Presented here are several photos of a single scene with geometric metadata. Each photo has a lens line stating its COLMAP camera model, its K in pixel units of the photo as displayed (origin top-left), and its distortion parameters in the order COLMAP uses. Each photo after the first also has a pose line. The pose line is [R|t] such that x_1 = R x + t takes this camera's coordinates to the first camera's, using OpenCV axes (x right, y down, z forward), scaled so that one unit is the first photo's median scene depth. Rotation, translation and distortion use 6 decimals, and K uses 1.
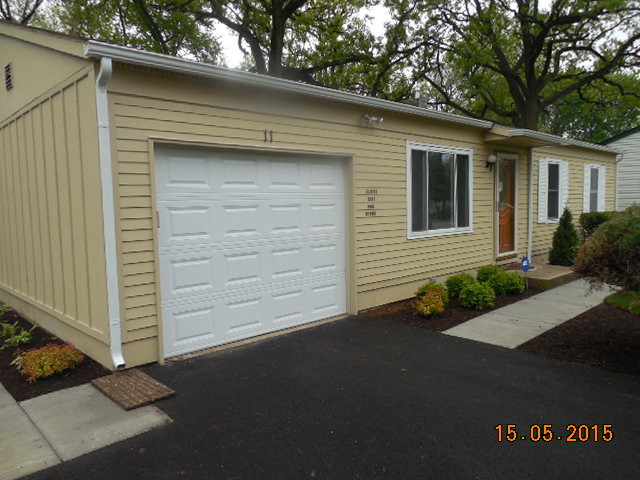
lens RADIAL K [[477.0, 0, 320.1], [0, 477.0, 238.9], [0, 0, 1]] dist [0.020073, 0.007995]
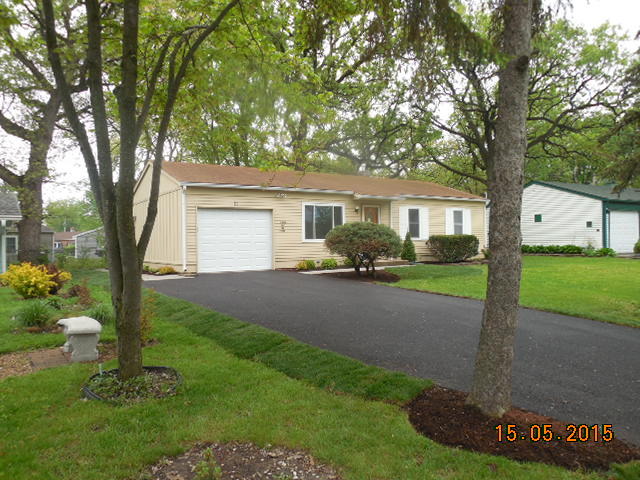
lens RADIAL K [[477.0, 0, 320.0], [0, 477.0, 240.6], [0, 0, 1]] dist [0.020073, 0.007995]
pose [[0.982474, 0.009602, -0.186151, 0.811813], [-0.022754, 0.997381, -0.068649, 0.177331], [0.185004, 0.071681, 0.980120, -1.526771]]
